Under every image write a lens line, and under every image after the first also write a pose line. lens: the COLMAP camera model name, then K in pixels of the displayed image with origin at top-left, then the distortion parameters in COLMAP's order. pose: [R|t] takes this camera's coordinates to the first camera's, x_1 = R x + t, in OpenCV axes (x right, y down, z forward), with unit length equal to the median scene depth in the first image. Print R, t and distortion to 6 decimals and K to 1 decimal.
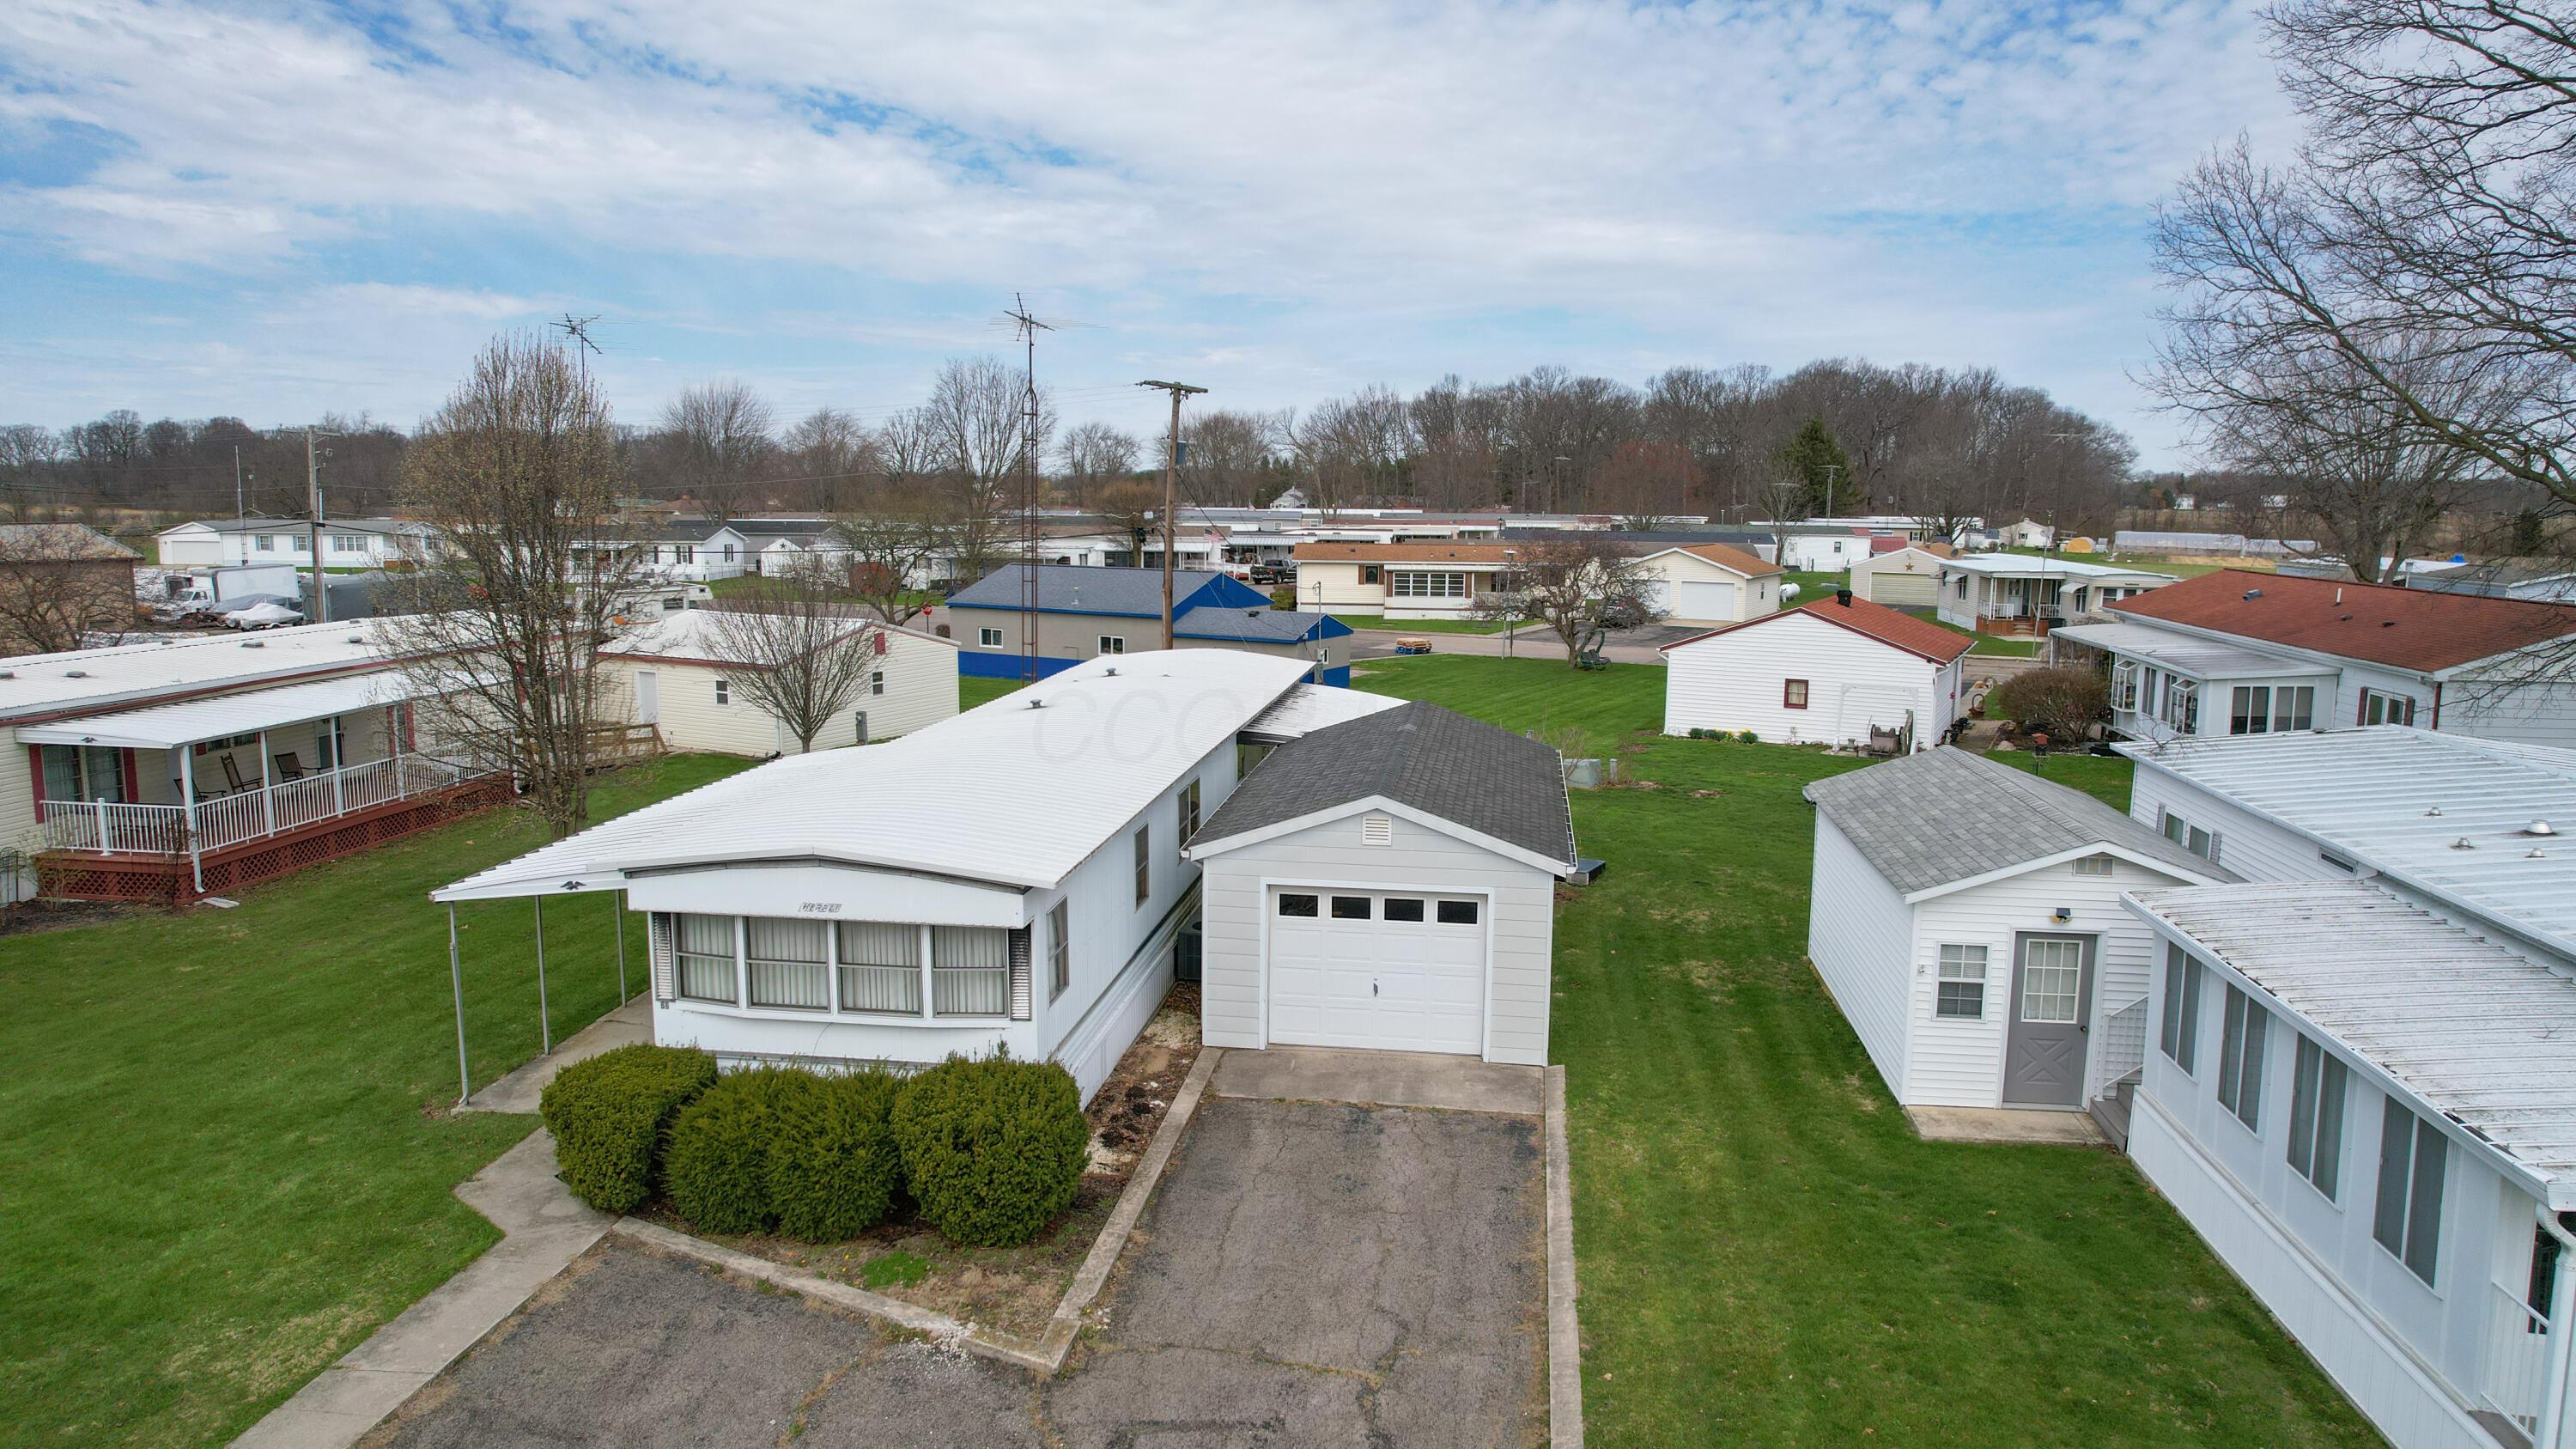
lens RADIAL K [[1639.8, 0, 1287.9], [0, 1639.8, 716.0], [0, 0, 1]] dist [-0.062368, 0.047514]
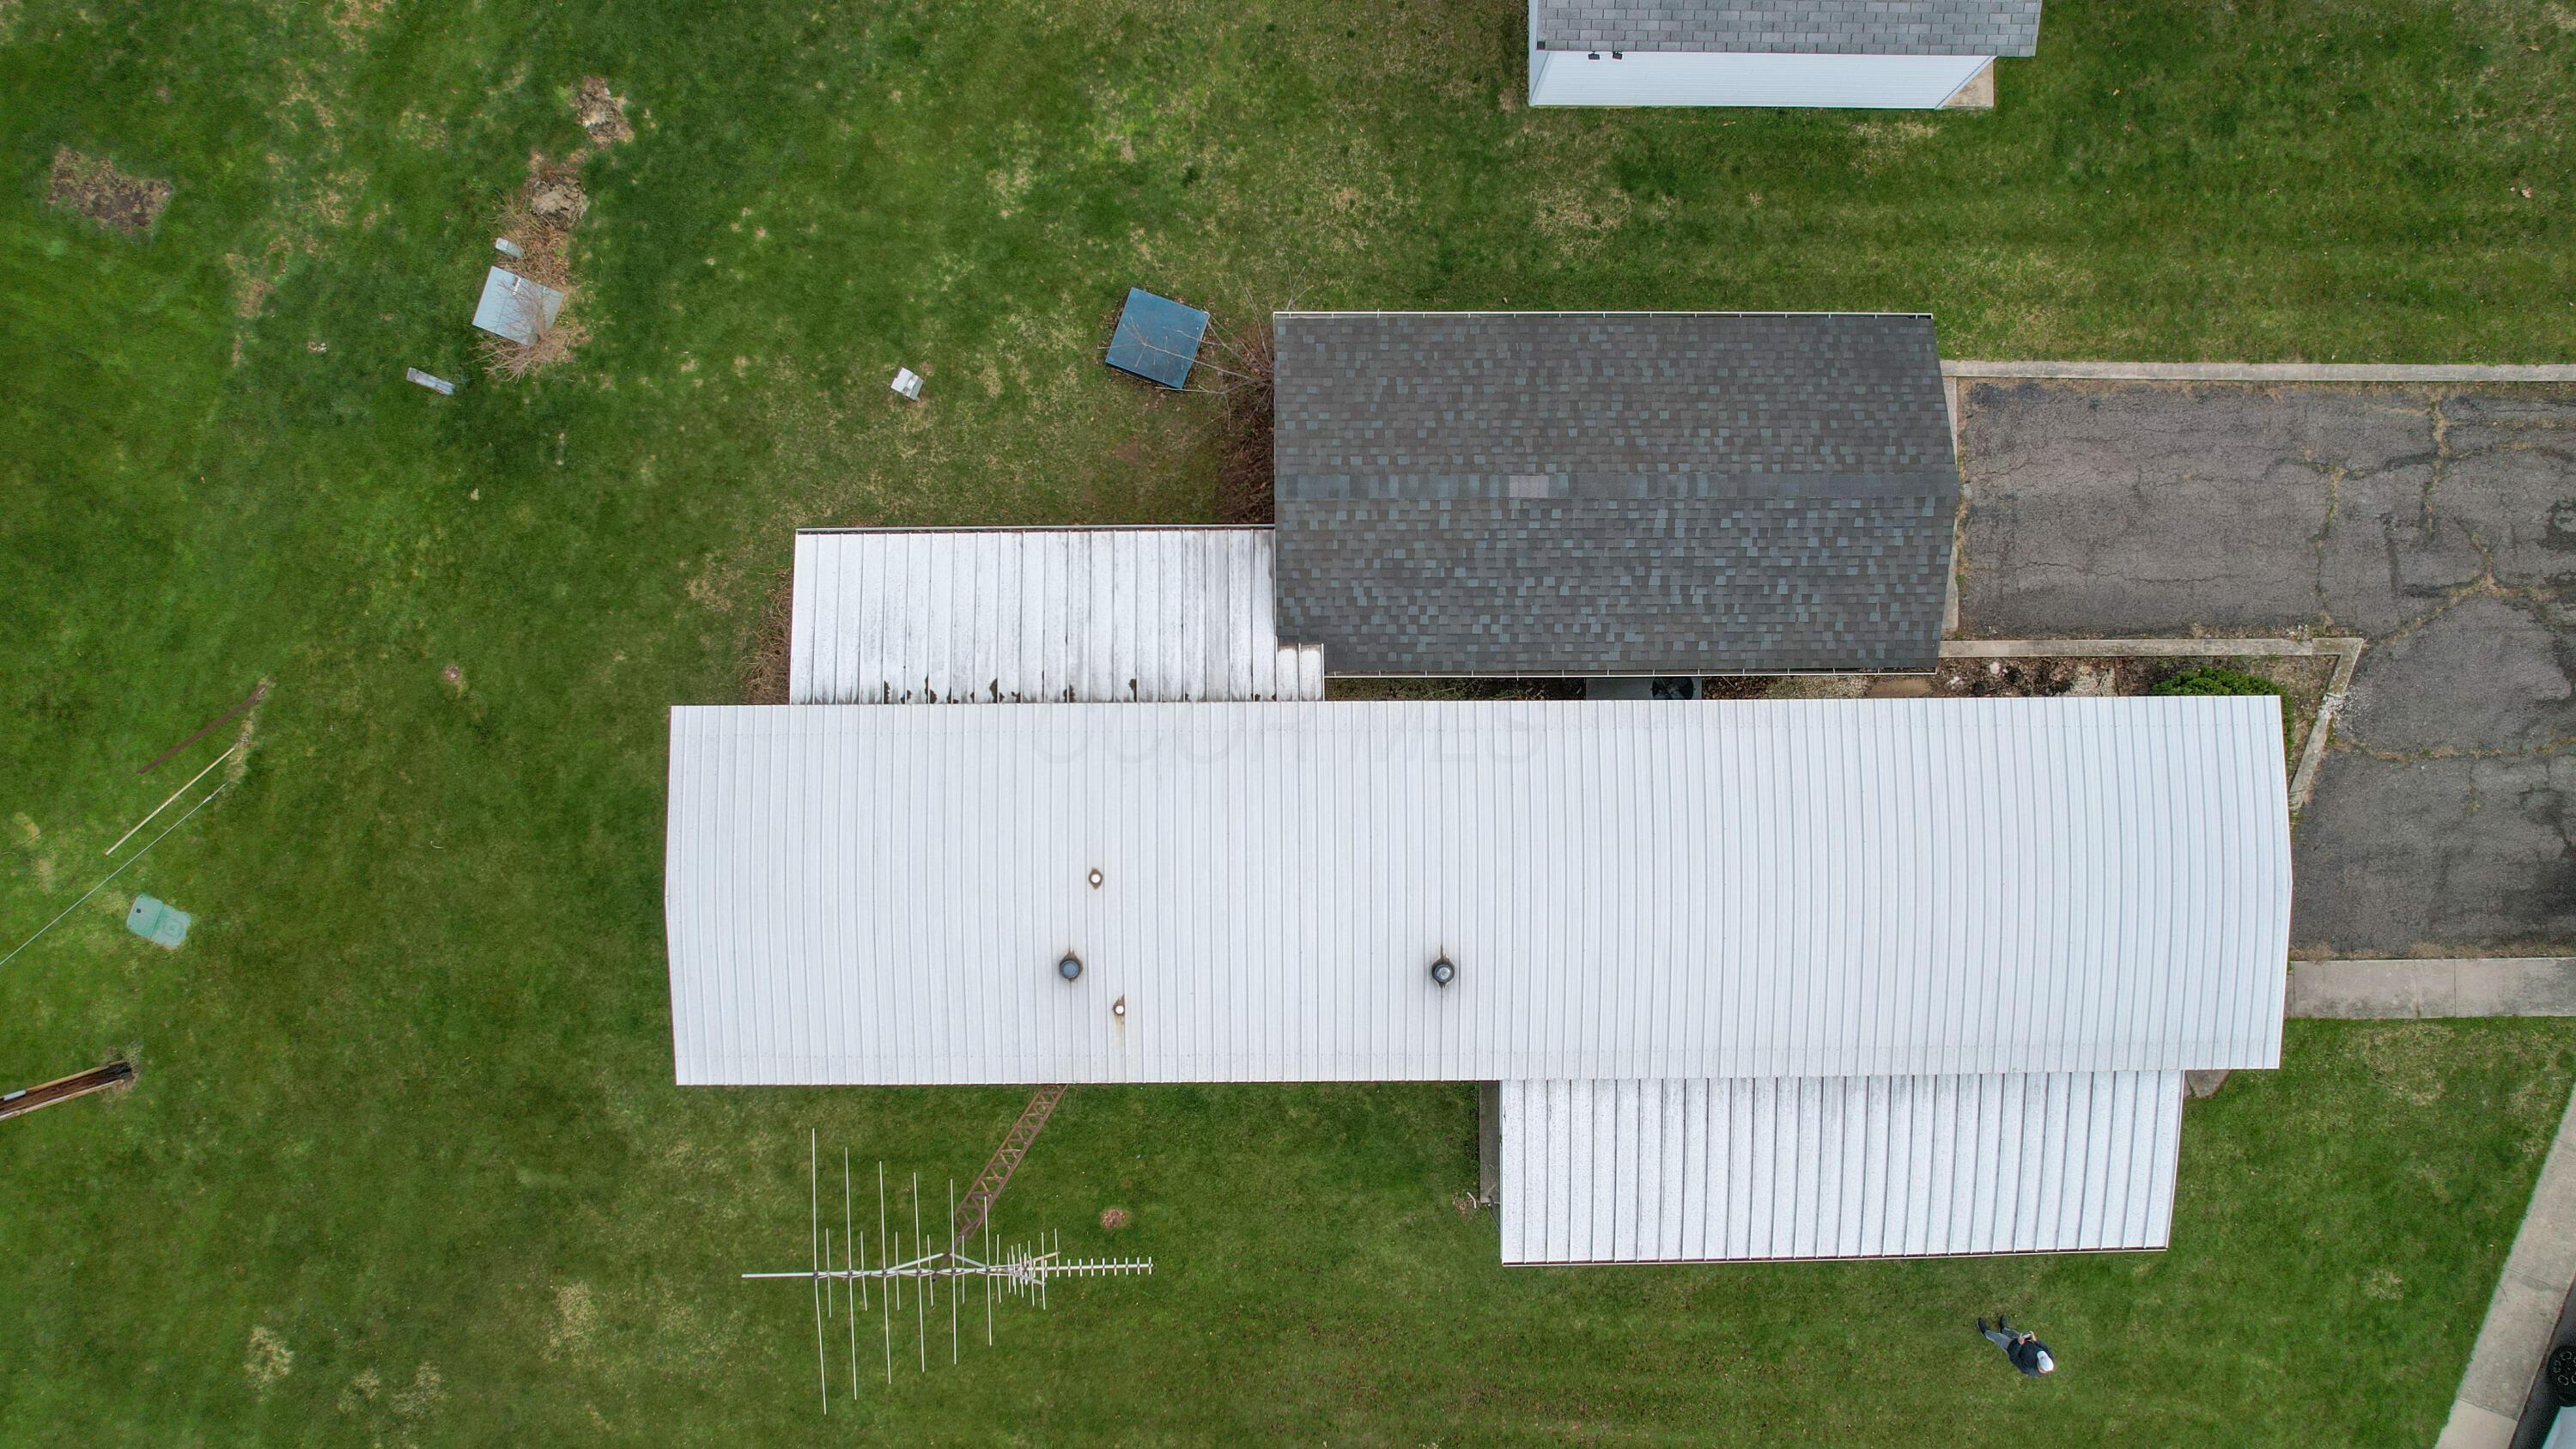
lens RADIAL K [[1639.8, 0, 1280.2], [0, 1639.8, 724.9], [0, 0, 1]] dist [-0.062368, 0.047514]
pose [[-0.142648, -0.989676, -0.013892, -0.027766], [0.135203, -0.033387, 0.990255, -1.239681], [-0.980496, 0.139380, 0.138570, 1.516661]]
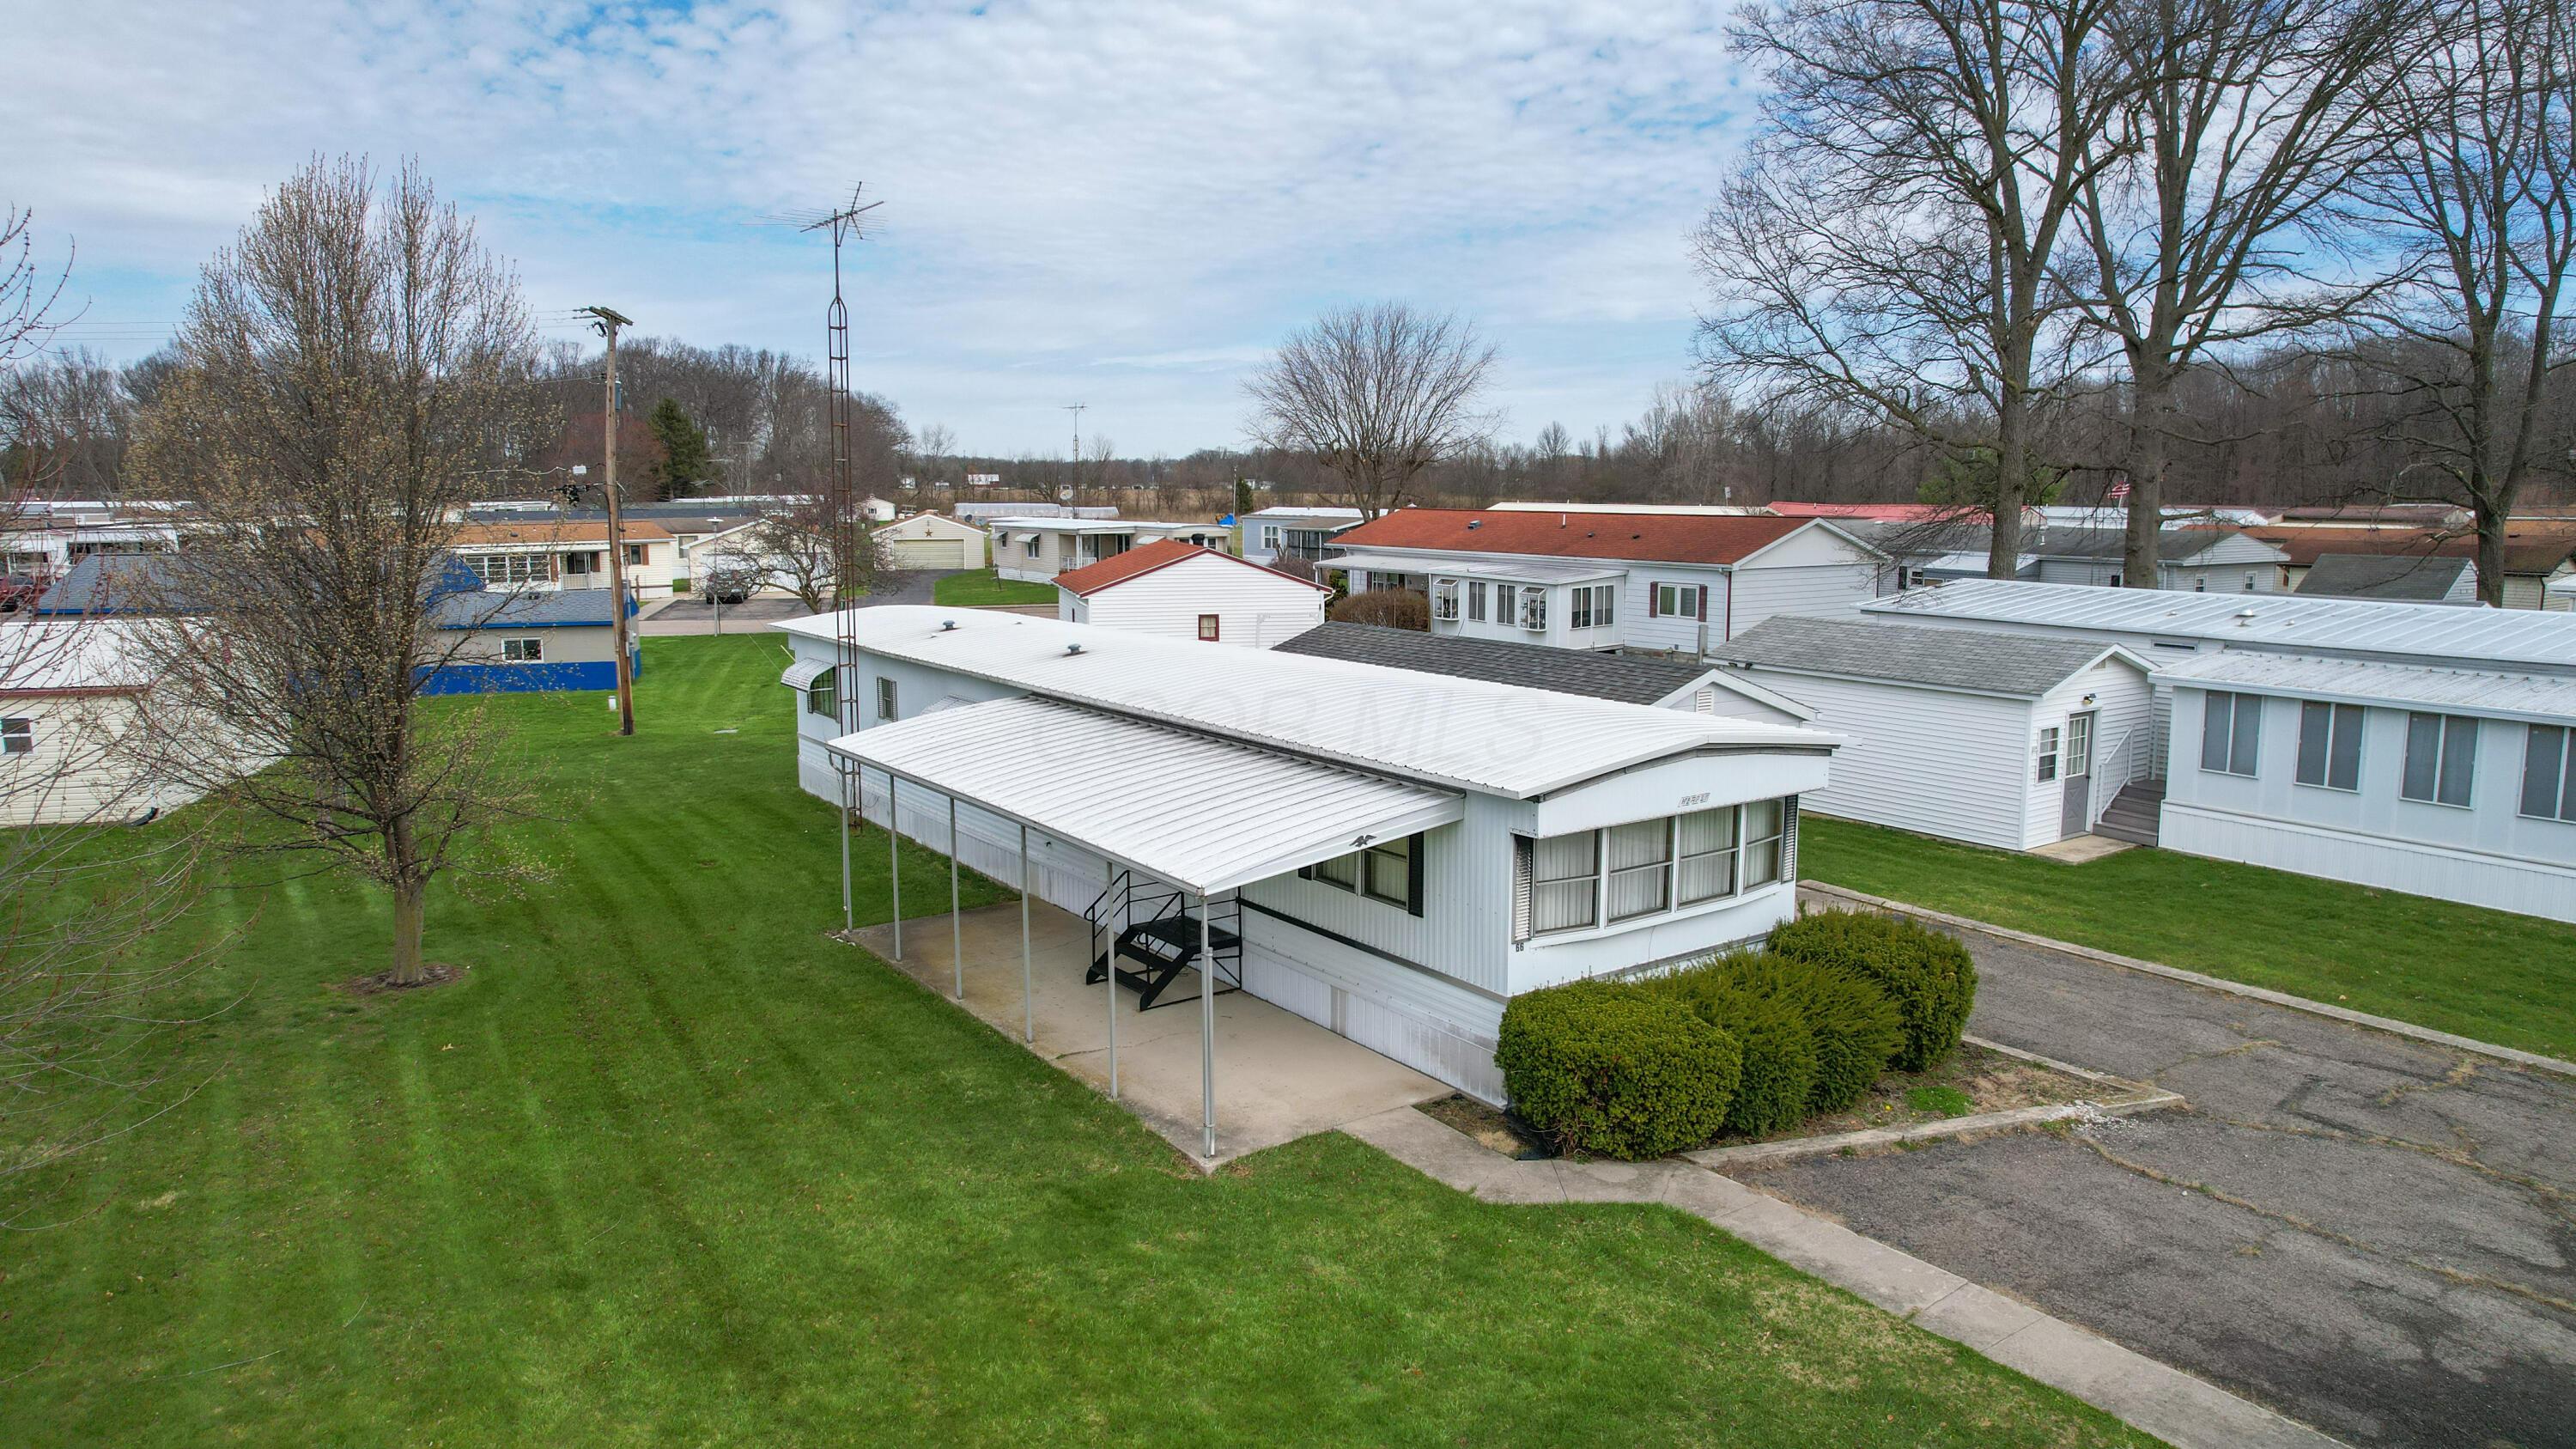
lens RADIAL K [[1639.8, 0, 1289.6], [0, 1639.8, 727.1], [0, 0, 1]] dist [-0.062368, 0.047514]
pose [[0.733155, -0.109934, 0.671117, -1.066706], [0.100220, 0.993539, 0.053265, -0.001502], [-0.672636, 0.028208, 0.739436, 0.423197]]
